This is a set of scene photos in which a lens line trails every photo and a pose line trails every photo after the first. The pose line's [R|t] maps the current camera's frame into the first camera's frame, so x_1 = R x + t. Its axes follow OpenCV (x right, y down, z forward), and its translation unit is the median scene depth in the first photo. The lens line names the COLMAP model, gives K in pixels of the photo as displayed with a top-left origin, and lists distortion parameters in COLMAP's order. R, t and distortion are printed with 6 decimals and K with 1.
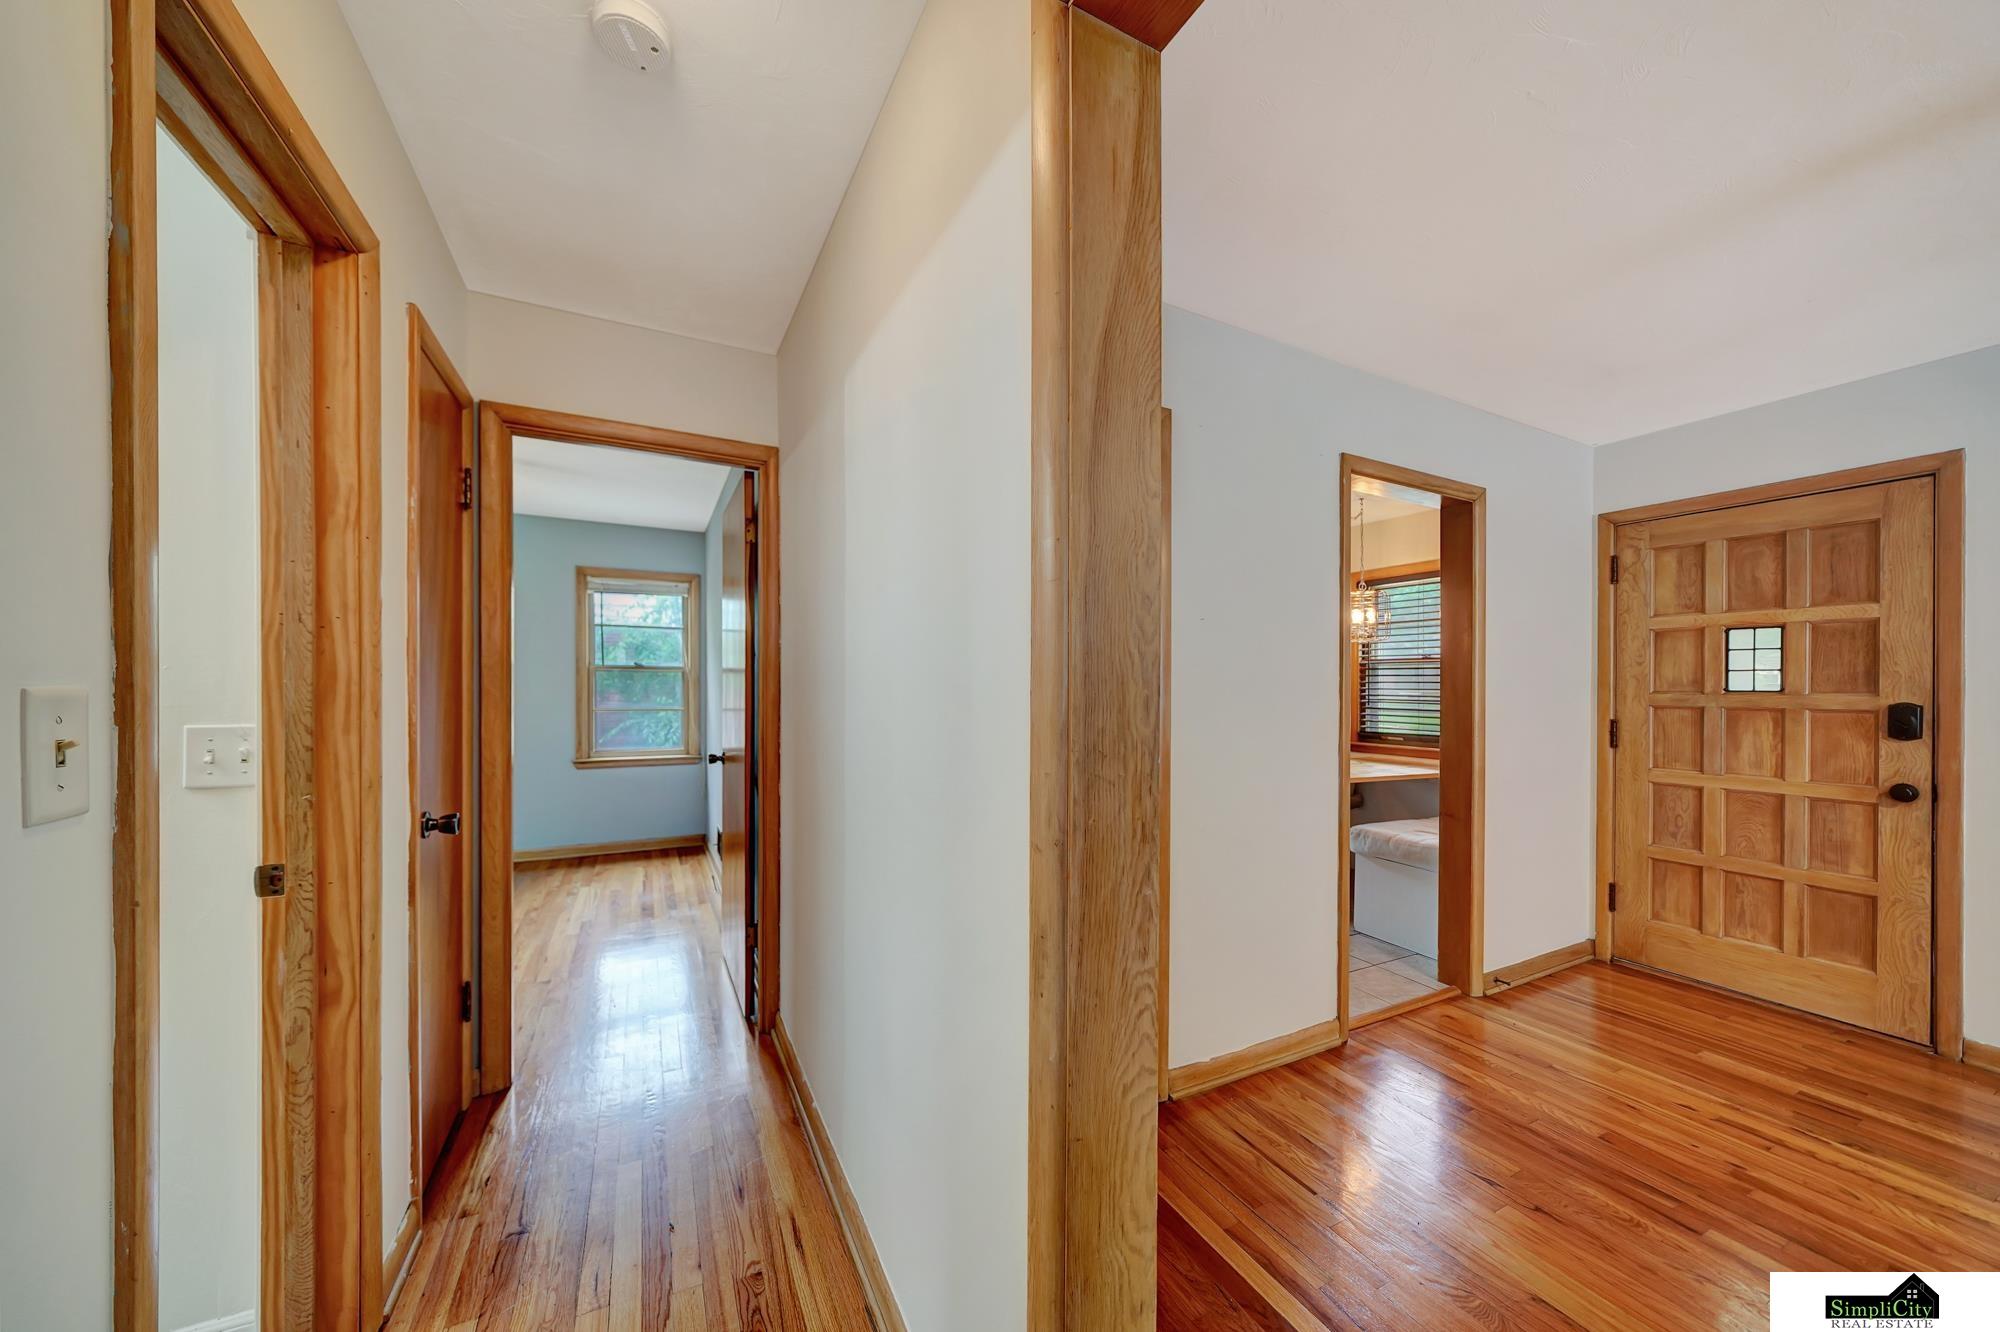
lens RADIAL K [[700.2, 0, 1005.7], [0, 700.2, 686.7], [0, 0, 1]] dist [-0.001216, -0.000160]
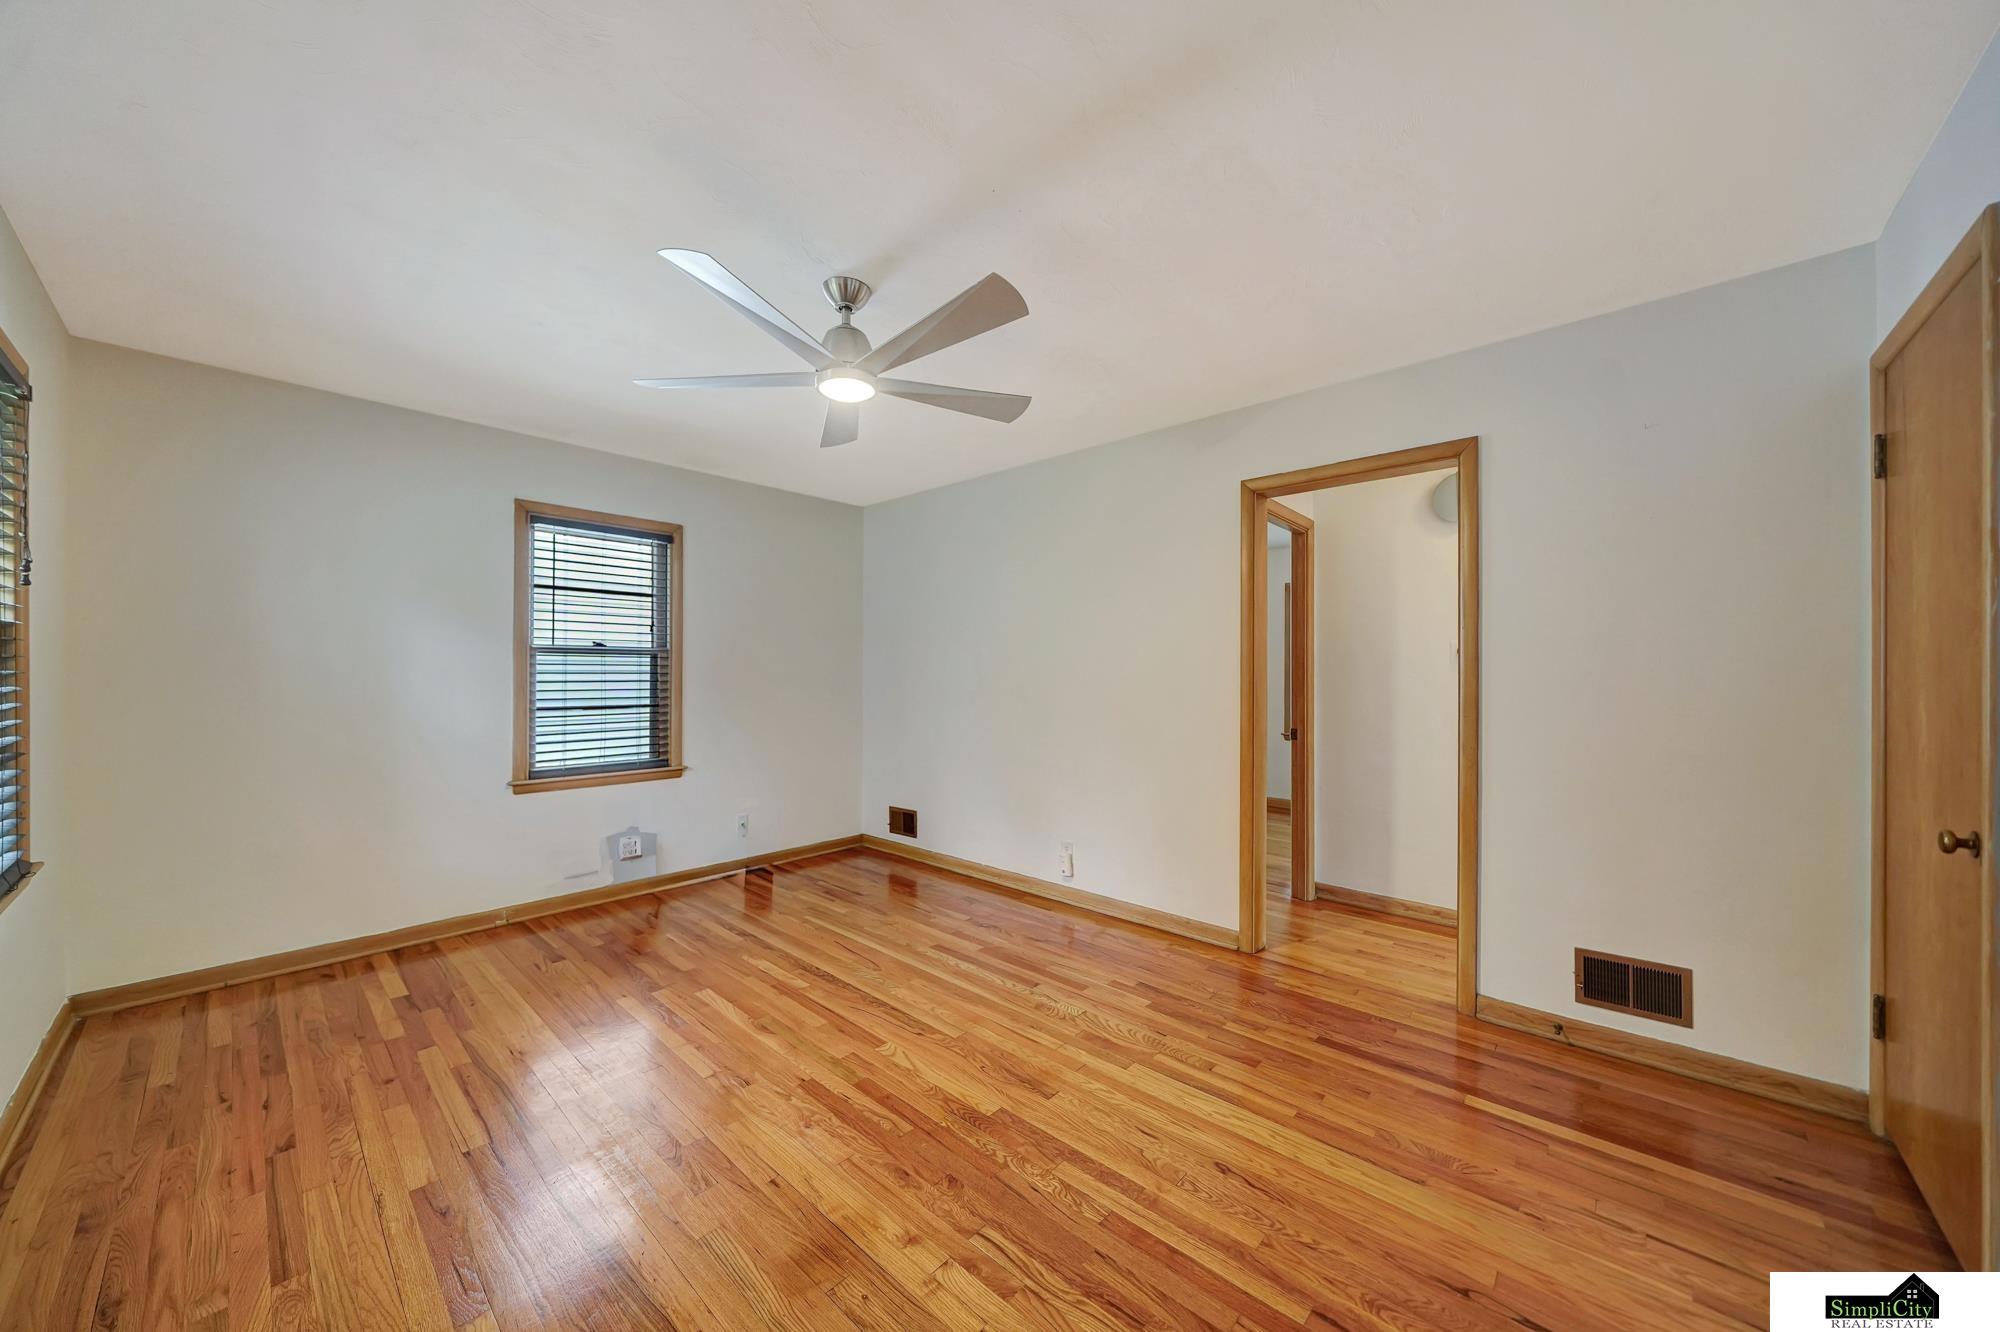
lens RADIAL K [[697.7, 0, 1002.5], [0, 697.7, 669.4], [0, 0, 1]] dist [-0.001906, -0.000114]
pose [[-0.936736, -0.013050, -0.349793, 0.941545], [-0.010005, 0.999895, -0.010511, 0.012759], [0.349893, -0.006347, -0.936768, 0.948689]]
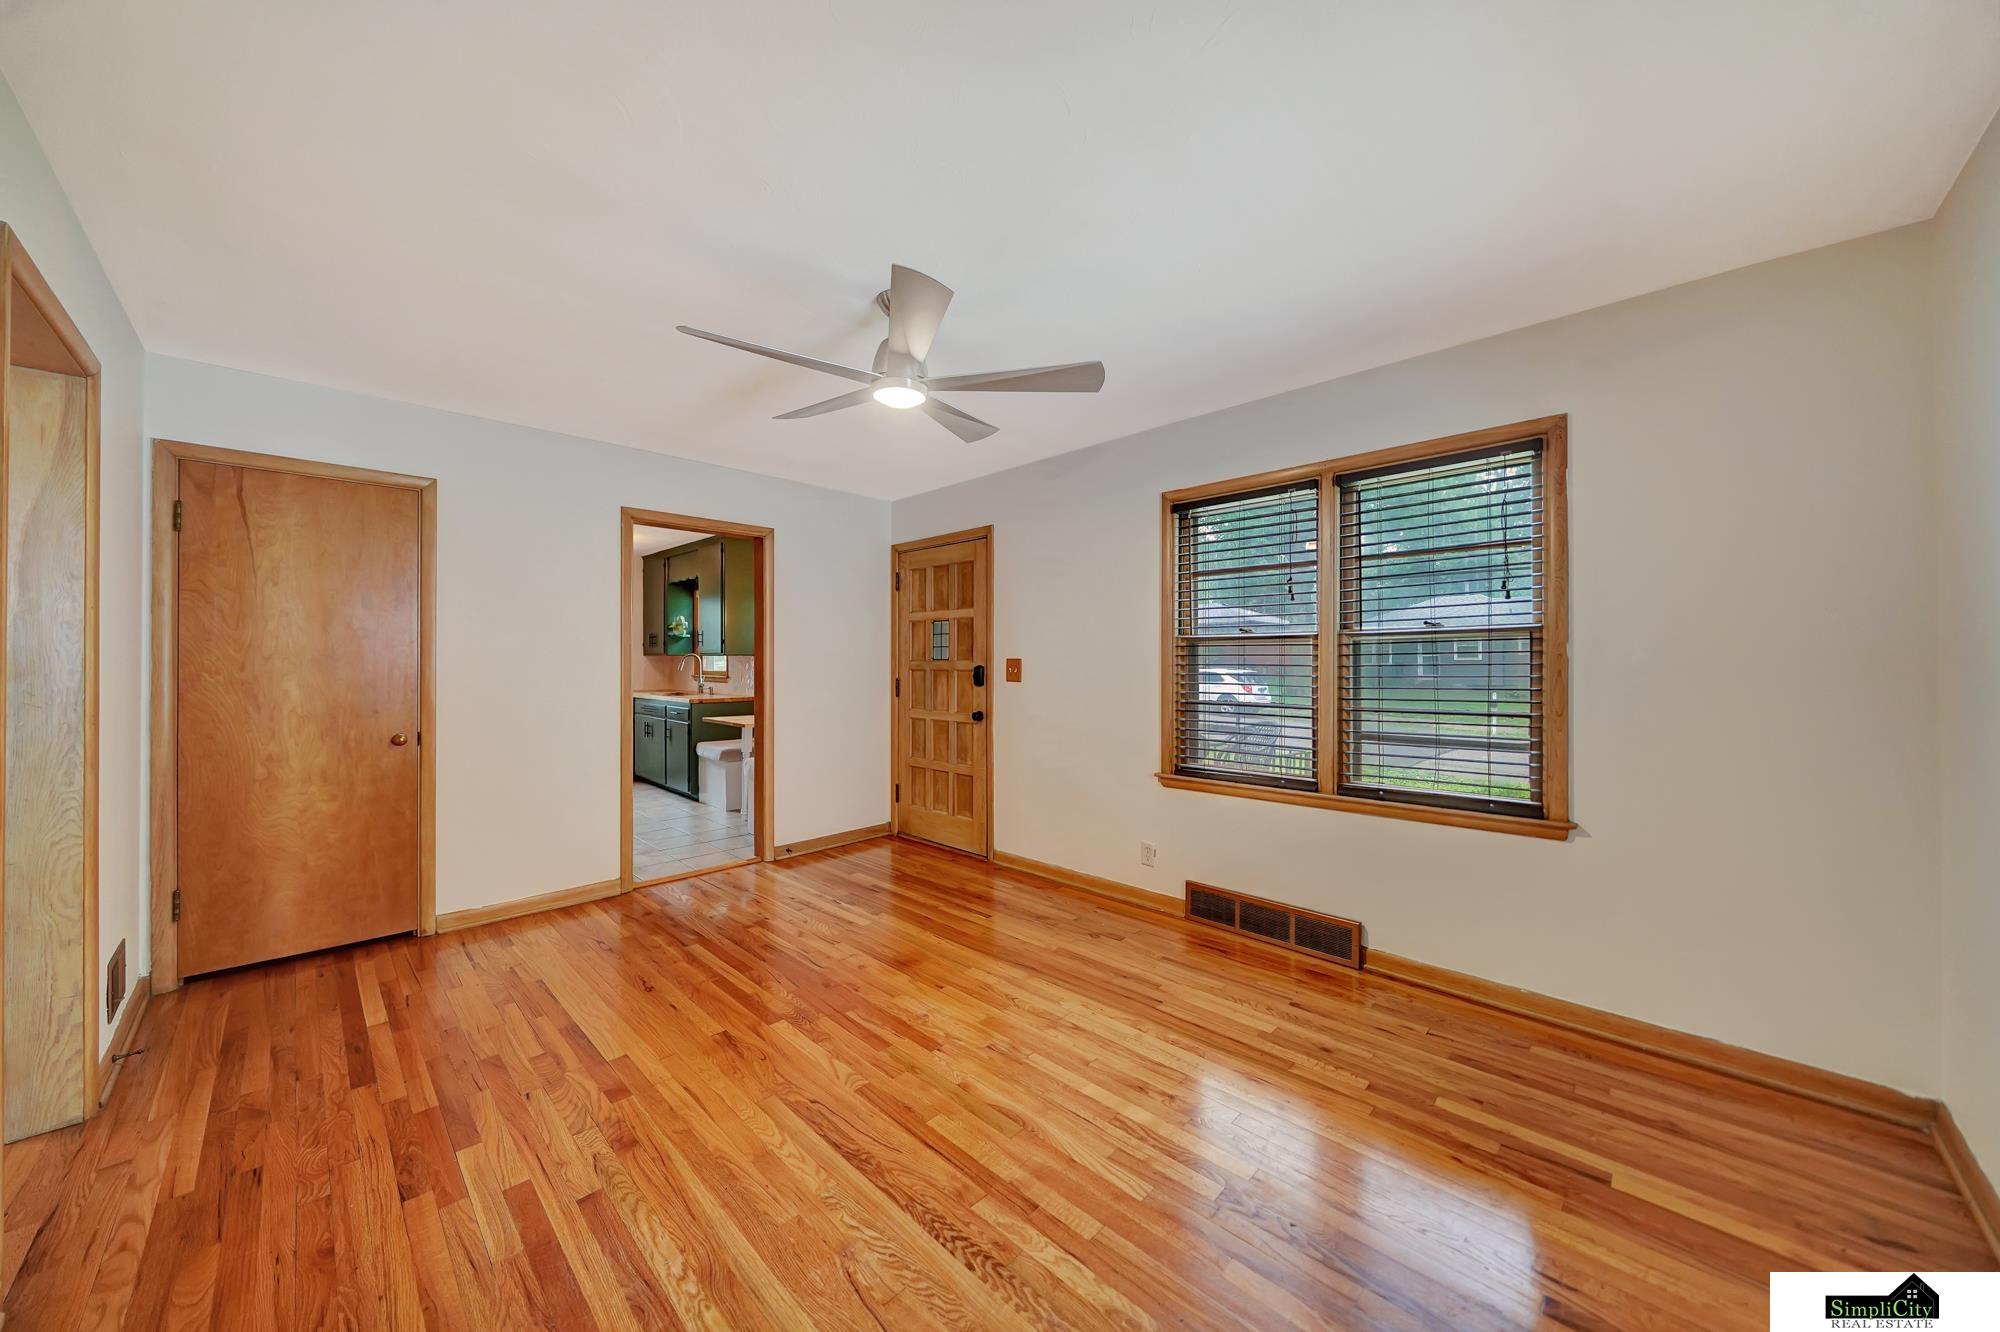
lens RADIAL K [[691.3, 0, 999.5], [0, 691.3, 658.6], [0, 0, 1]] dist [-0.002099, -0.000075]
pose [[0.949844, -0.011457, 0.312514, 0.699063], [0.011489, 0.999932, 0.001739, 0.003323], [-0.312513, 0.001939, 0.949911, -0.604276]]
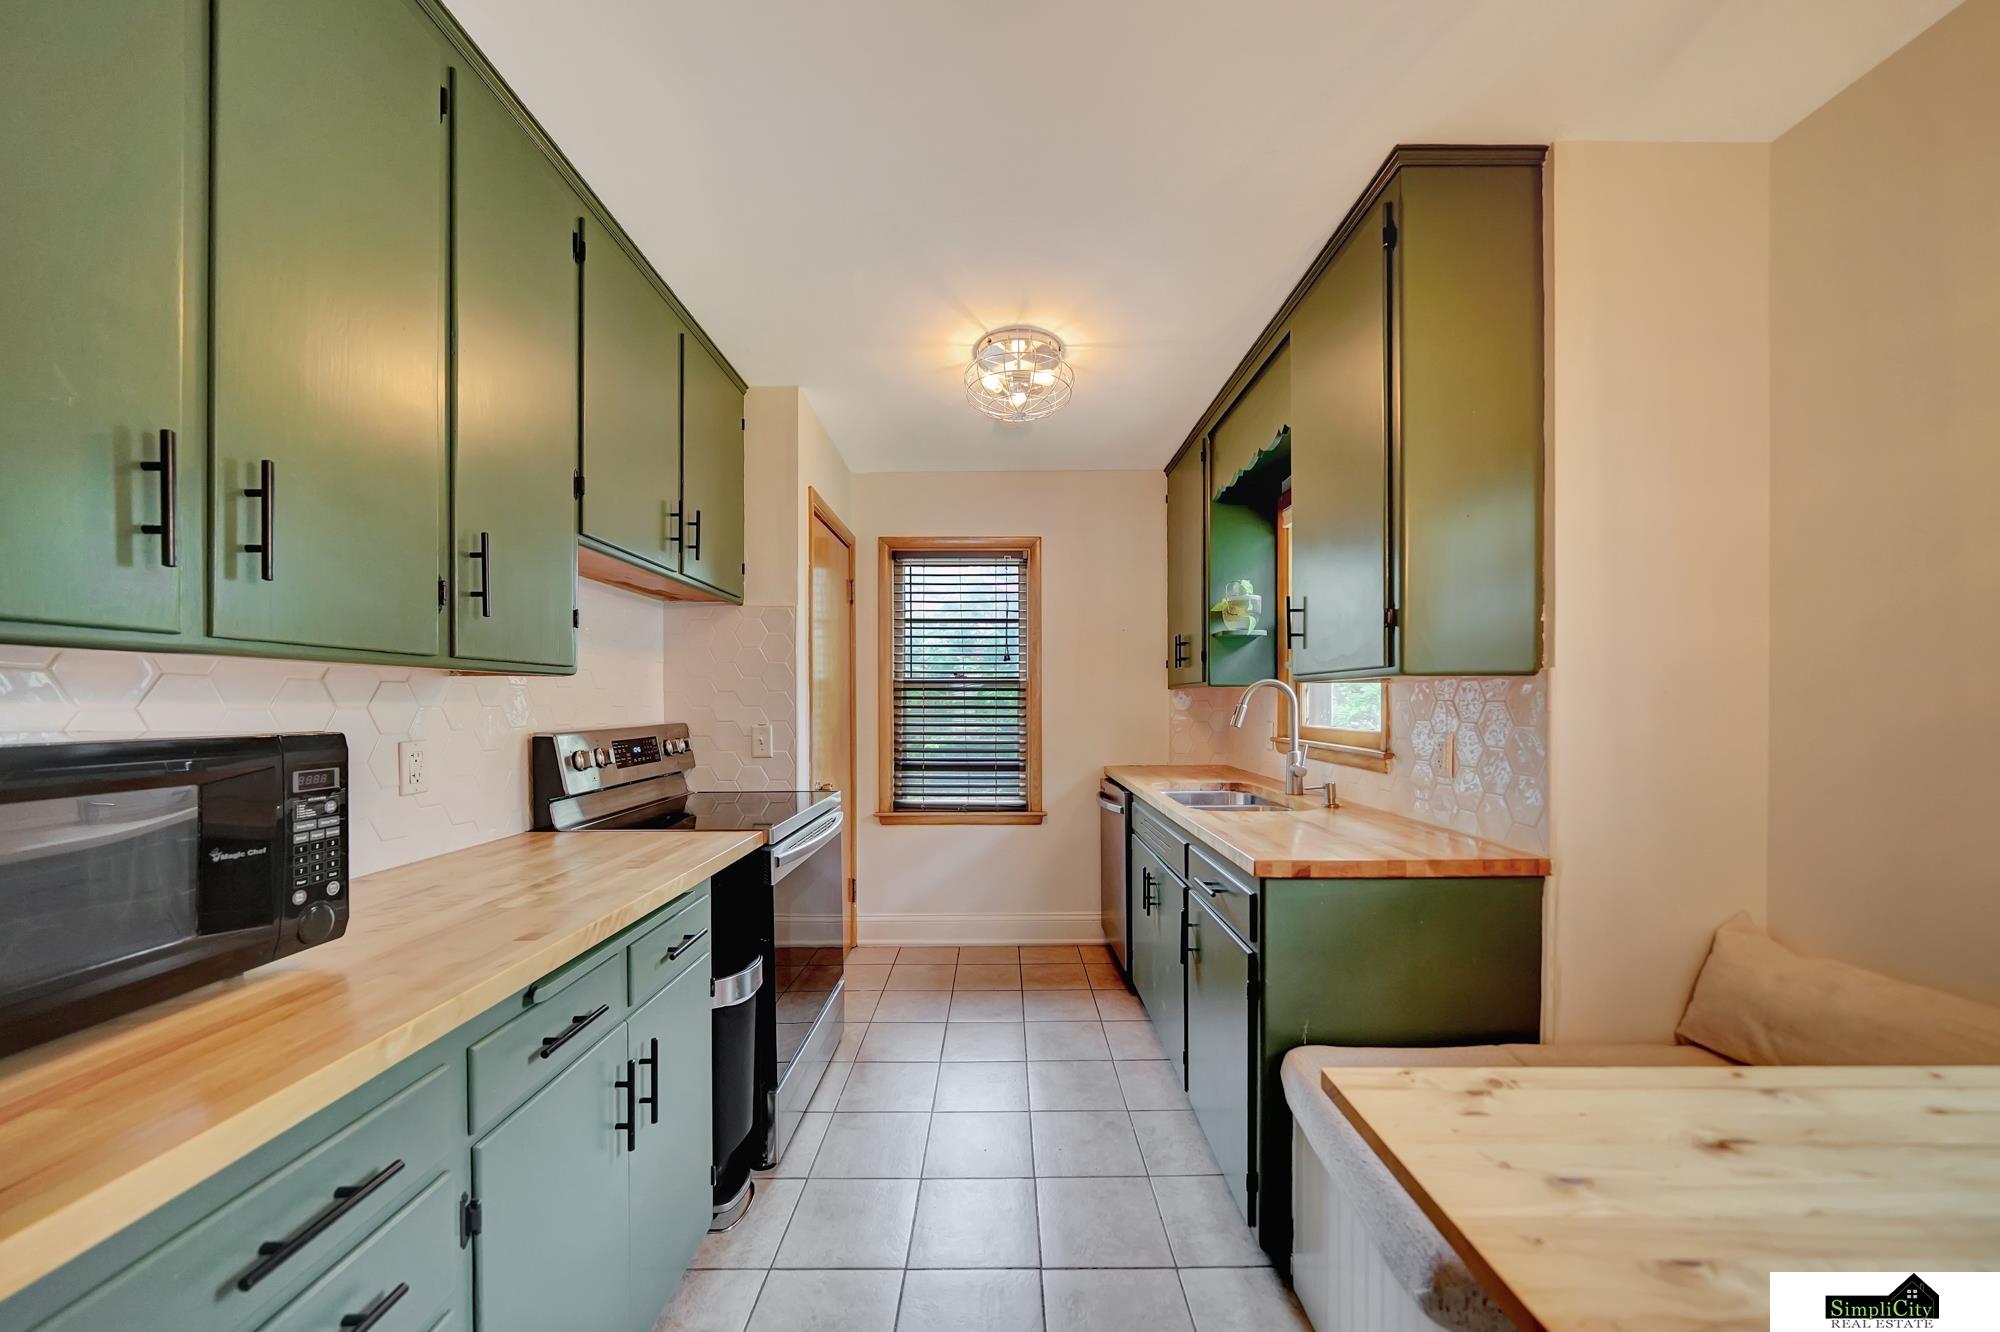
lens RADIAL K [[706.4, 0, 1002.1], [0, 706.4, 703.3], [0, 0, 1]] dist [-0.000436, -0.000016]
pose [[0.887138, -0.013488, -0.461306, 0.532111], [0.015811, 0.999874, 0.001171, 0.002249], [0.461232, -0.008333, 0.887240, 1.180214]]
